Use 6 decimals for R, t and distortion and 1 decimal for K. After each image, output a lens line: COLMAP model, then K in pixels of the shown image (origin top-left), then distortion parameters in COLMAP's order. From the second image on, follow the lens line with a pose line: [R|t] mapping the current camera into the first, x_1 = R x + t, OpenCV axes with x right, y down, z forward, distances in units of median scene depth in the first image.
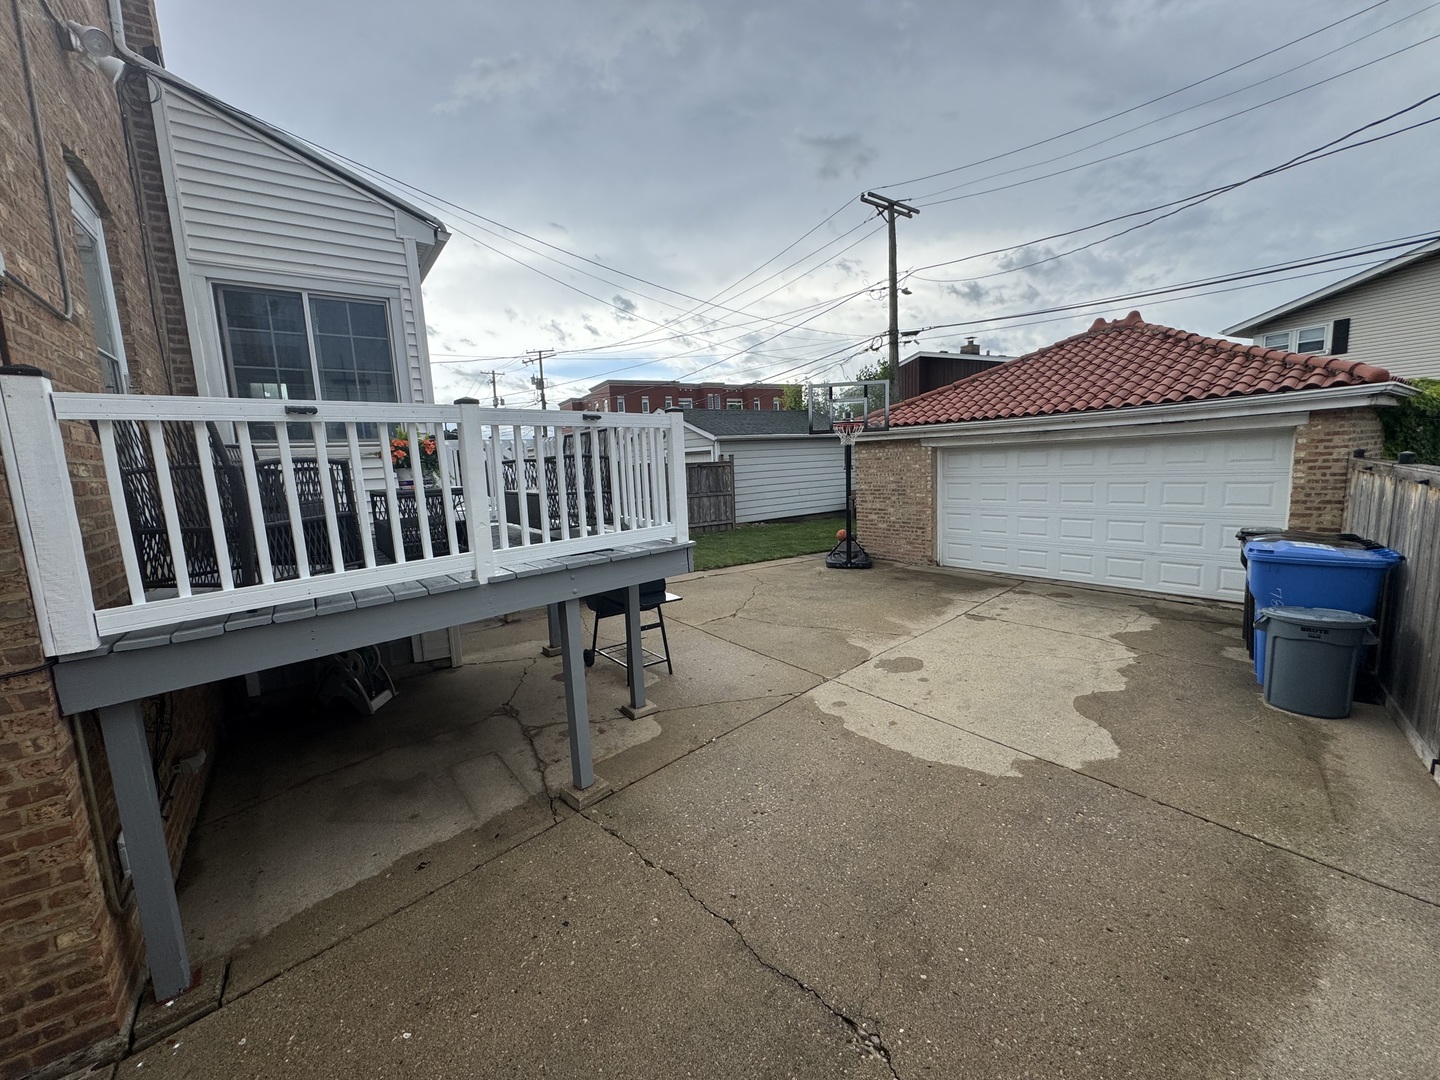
lens RADIAL K [[570.3, 0, 720.0], [0, 570.3, 540.0], [0, 0, 1]] dist [-0.004280, -0.000270]
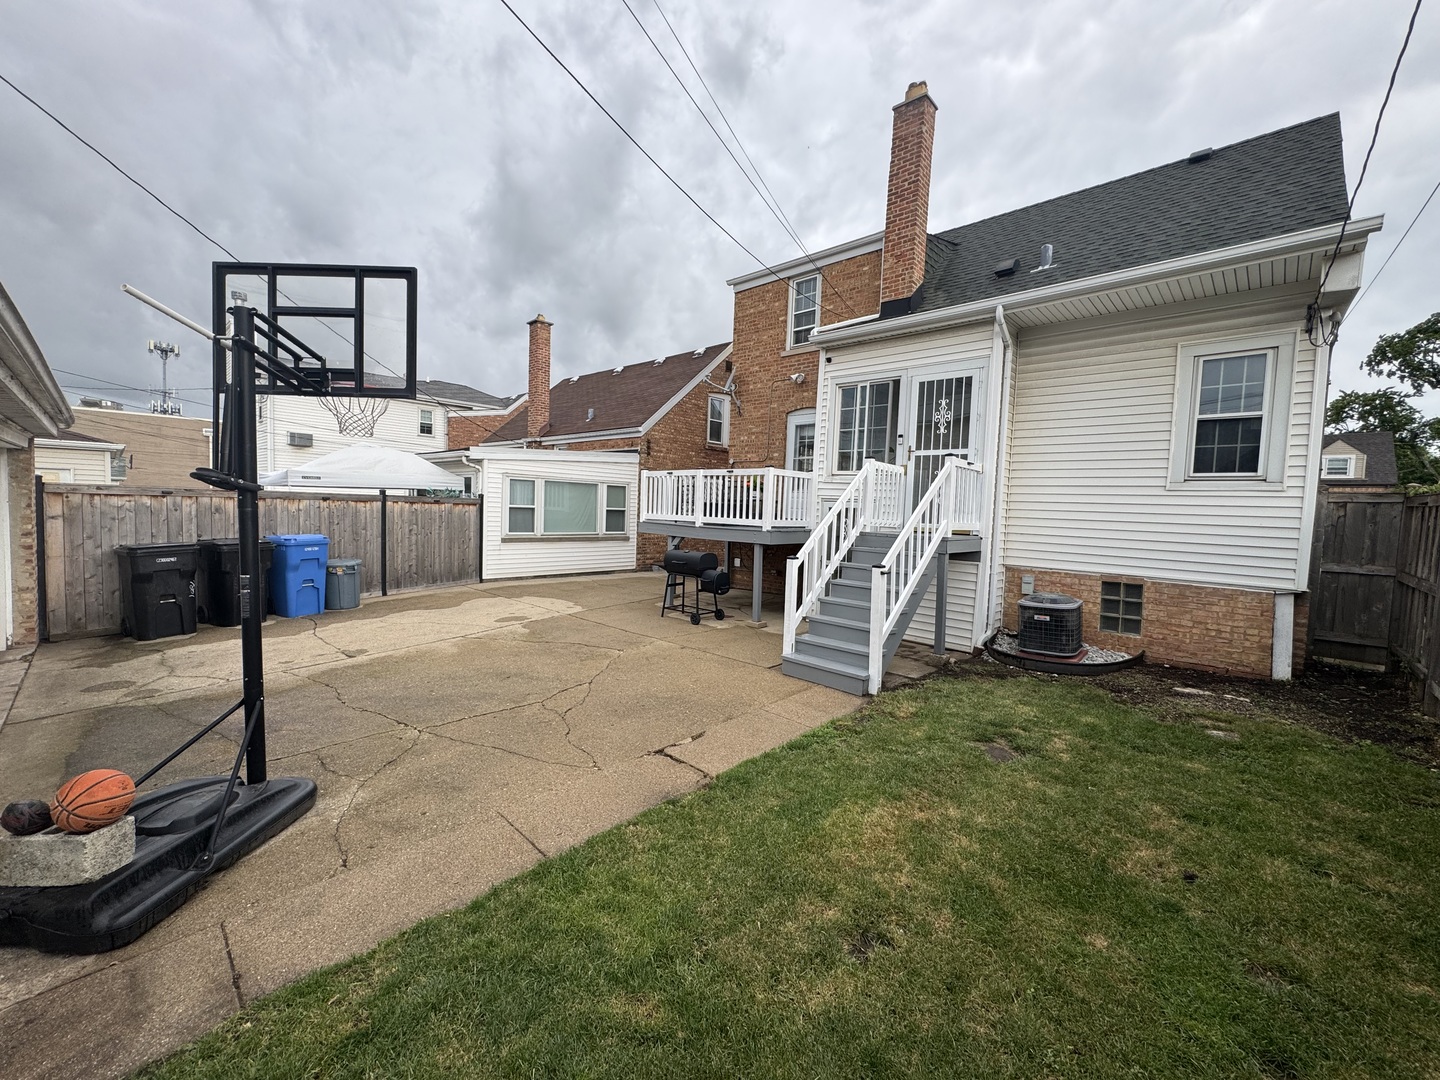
lens RADIAL K [[570.3, 0, 720.0], [0, 570.3, 540.0], [0, 0, 1]] dist [-0.004280, -0.000270]
pose [[-0.983097, 0.017277, -0.182268, 0.022713], [-0.020575, 0.978807, 0.203751, -0.151860], [0.181926, 0.204057, -0.961906, 1.233204]]
